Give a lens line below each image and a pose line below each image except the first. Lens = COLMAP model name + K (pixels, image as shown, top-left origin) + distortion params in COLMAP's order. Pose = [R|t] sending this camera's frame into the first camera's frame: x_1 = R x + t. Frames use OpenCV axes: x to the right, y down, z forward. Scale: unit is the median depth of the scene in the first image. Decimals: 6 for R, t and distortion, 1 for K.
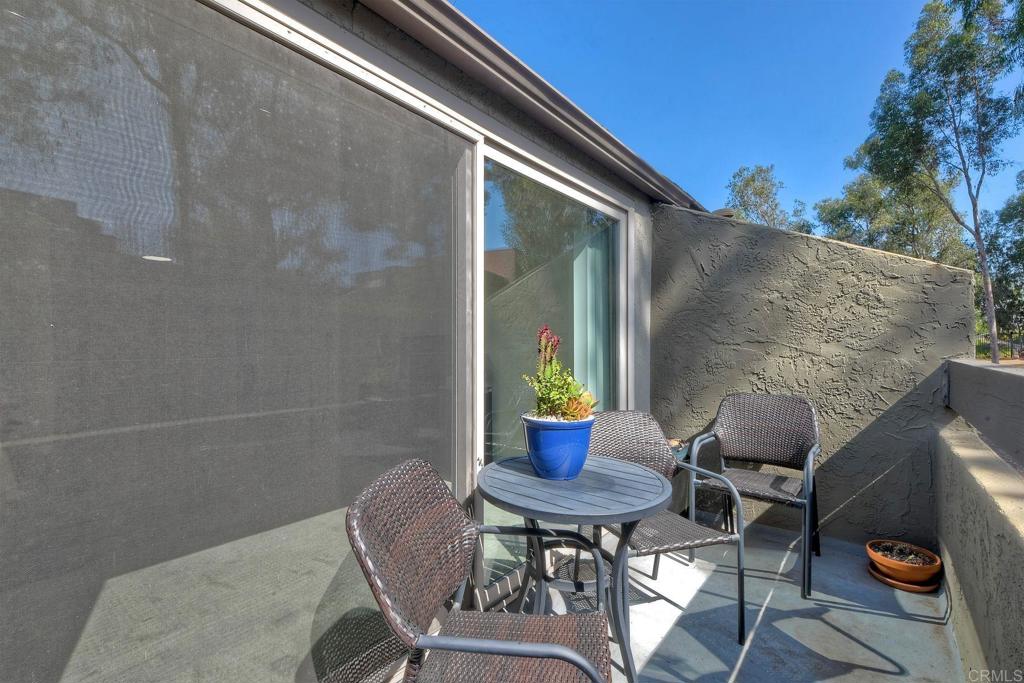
lens RADIAL K [[454.3, 0, 515.7], [0, 454.3, 344.4], [0, 0, 1]] dist [0.001213, -0.000130]
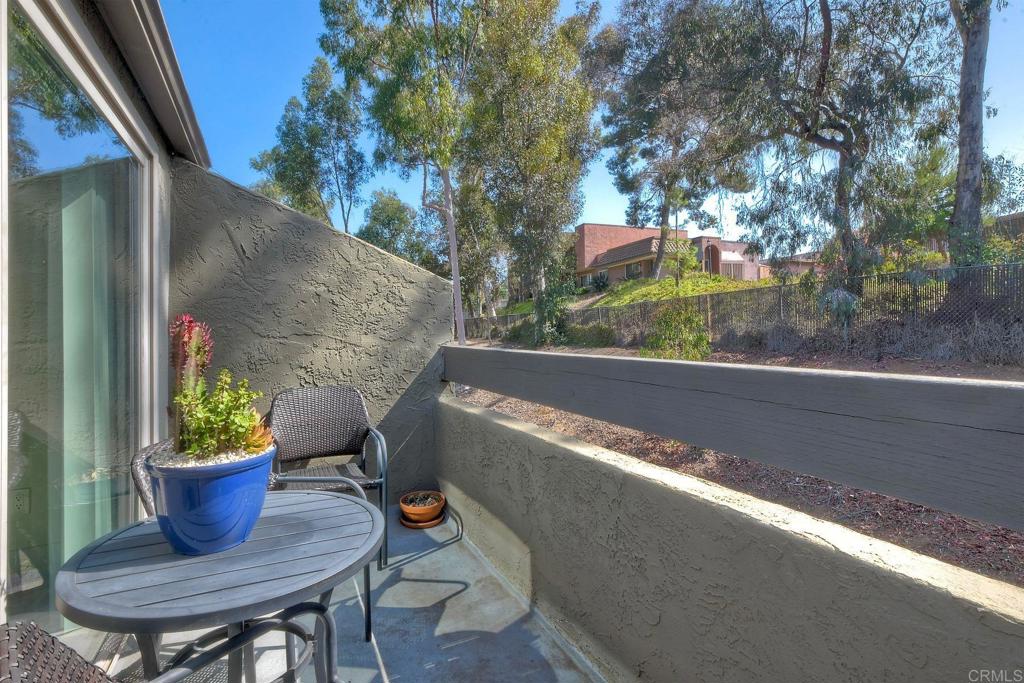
lens RADIAL K [[467.2, 0, 511.1], [0, 467.2, 324.2], [0, 0, 1]] dist [-0.004886, -0.000622]
pose [[0.422943, 0.007573, 0.906125, -0.204691], [0.012170, 0.999827, -0.014037, -0.008657], [-0.906074, 0.016965, 0.422778, 0.190767]]
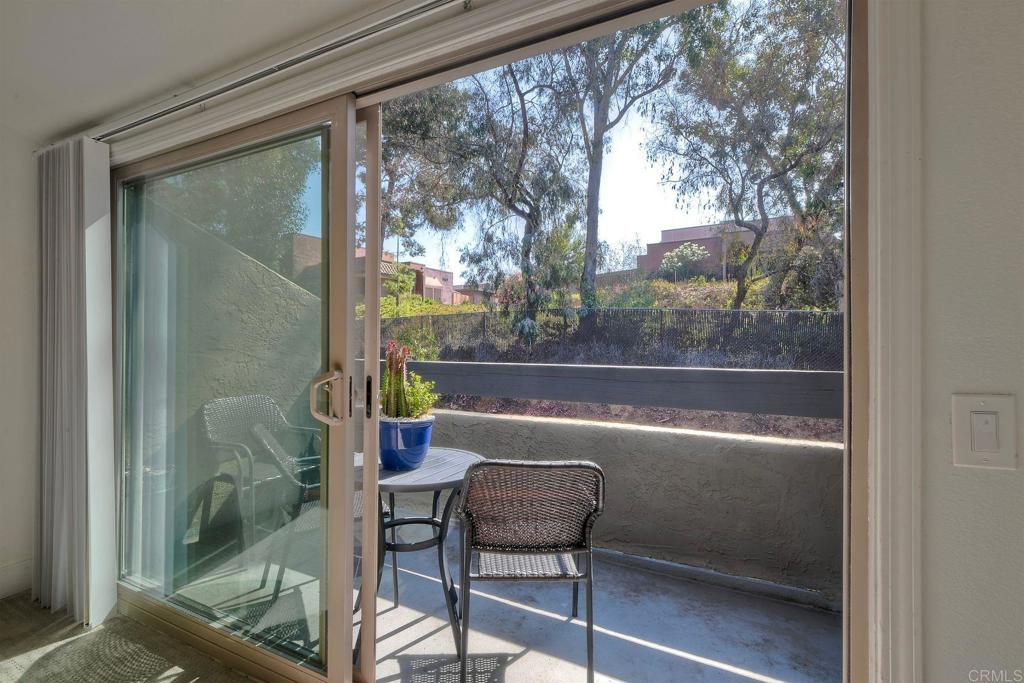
lens RADIAL K [[448.5, 0, 512.0], [0, 448.5, 341.5], [0, 0, 1]] dist [0.000164, -0.000044]
pose [[-0.205176, 0.002933, 0.978721, -0.685143], [-0.002597, 0.999990, -0.003541, -0.023400], [-0.978722, -0.003268, -0.205166, 0.590465]]
